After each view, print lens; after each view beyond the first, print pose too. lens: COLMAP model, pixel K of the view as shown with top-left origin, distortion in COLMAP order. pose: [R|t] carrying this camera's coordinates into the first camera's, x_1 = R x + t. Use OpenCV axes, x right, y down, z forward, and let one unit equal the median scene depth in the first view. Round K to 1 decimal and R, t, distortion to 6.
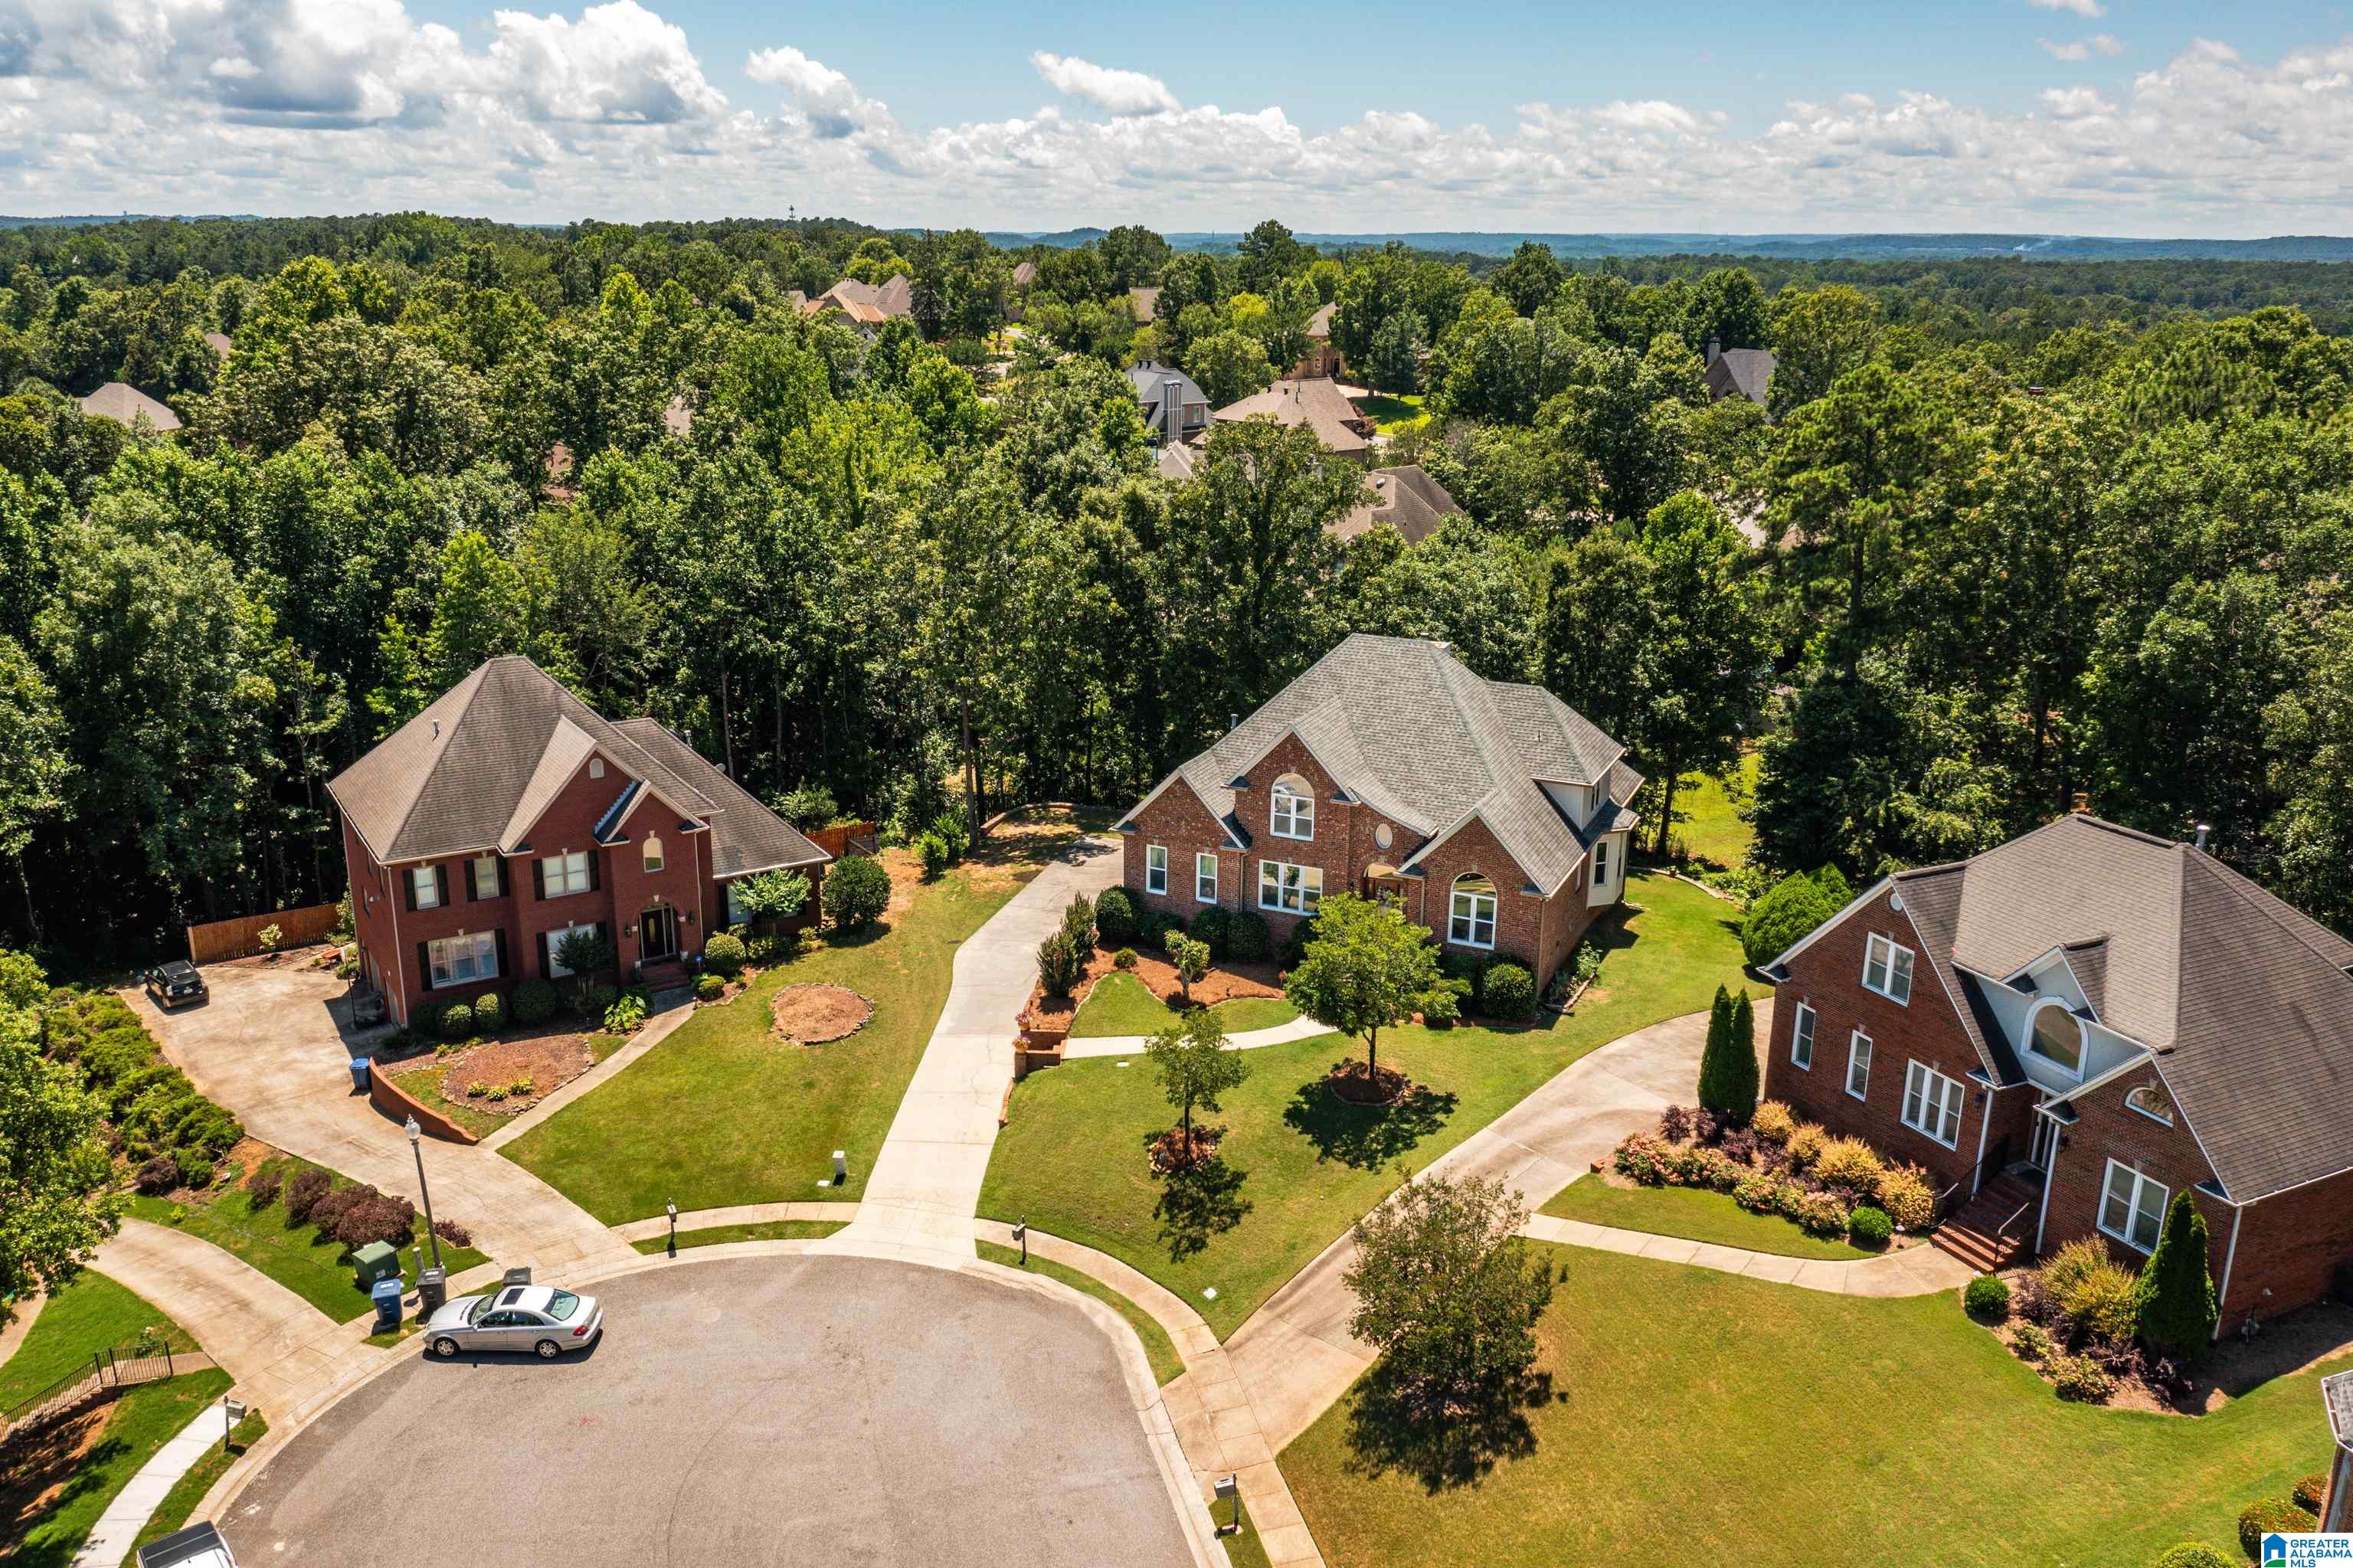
lens RADIAL K [[1854.1, 0, 1159.7], [0, 1854.1, 786.3], [0, 0, 1]] dist [-0.018073, 0.004017]
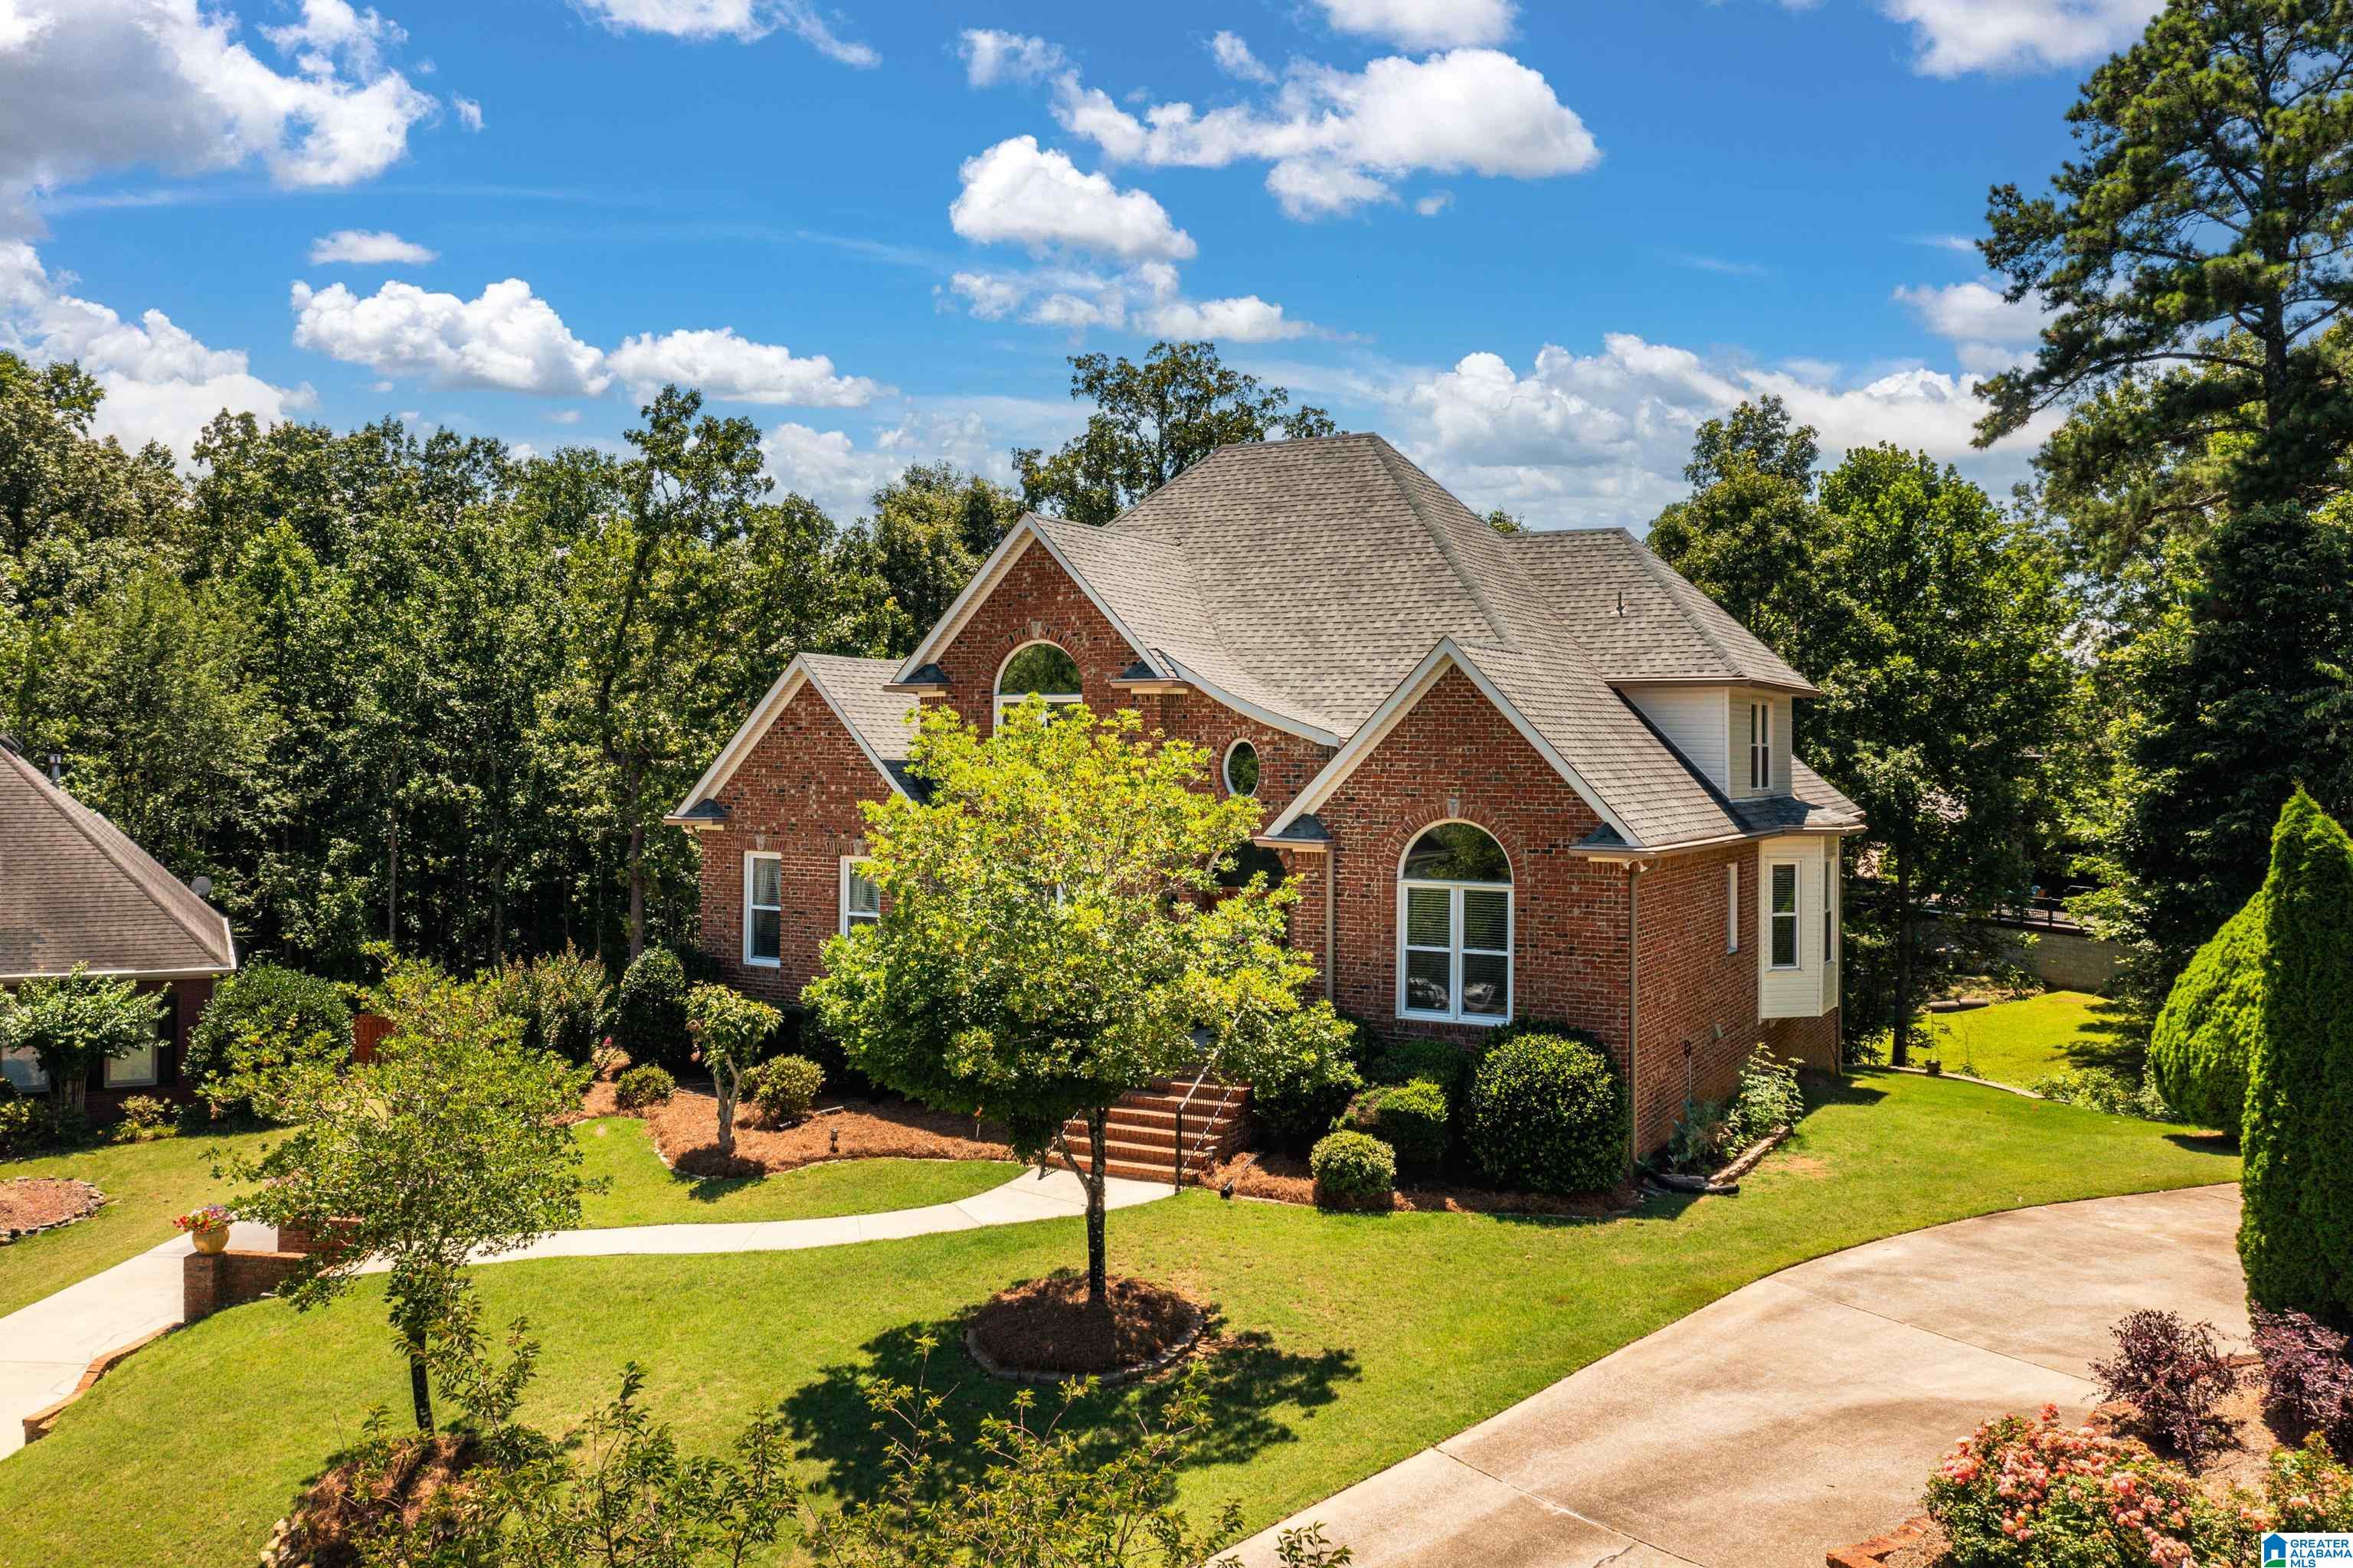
lens RADIAL K [[1874.9, 0, 1164.3], [0, 1874.9, 743.6], [0, 0, 1]] dist [-0.024072, -0.002352]
pose [[0.997356, -0.000488, -0.072662, 0.136364], [-0.020362, 0.958037, -0.285922, 0.143428], [0.069753, 0.286646, 0.955494, 0.609686]]
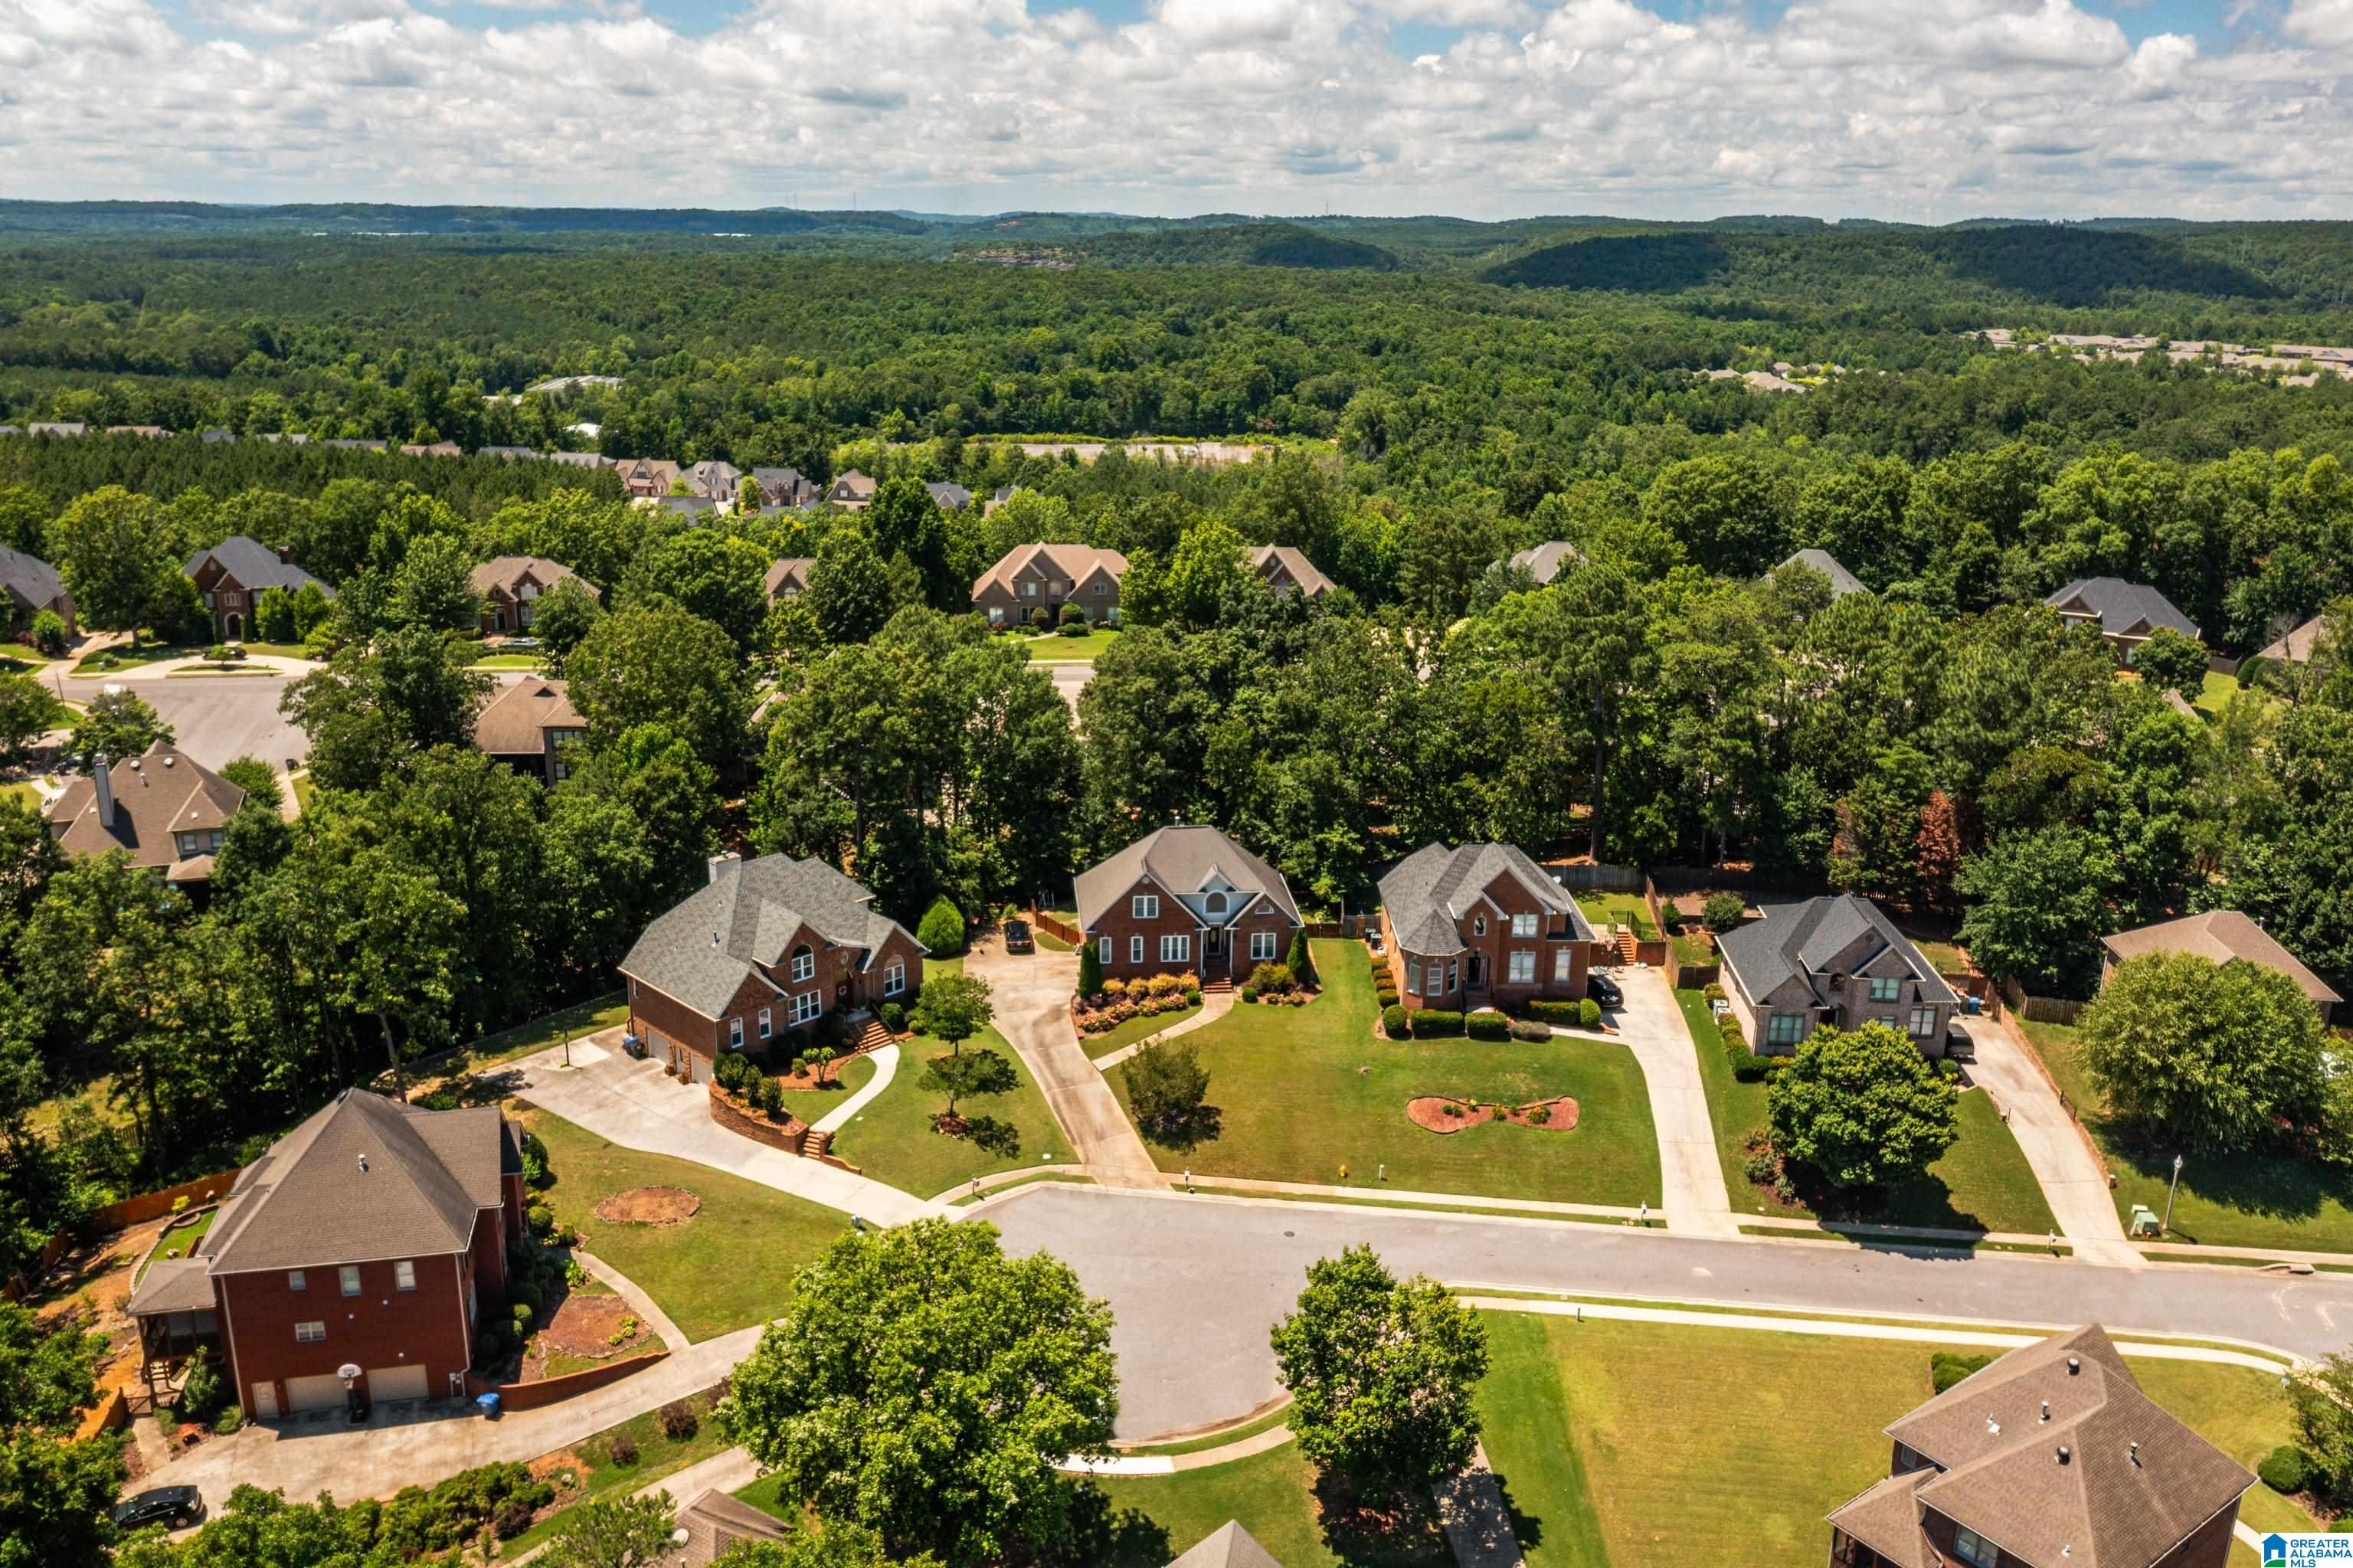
lens RADIAL K [[1867.8, 0, 1176.5], [0, 1867.8, 784.0], [0, 0, 1]] dist [-0.003863, -0.011218]
pose [[0.325976, -0.273552, 0.904936, -1.422431], [0.255930, 0.947012, 0.194081, -0.417944], [-0.910076, 0.168335, 0.378714, -0.028829]]
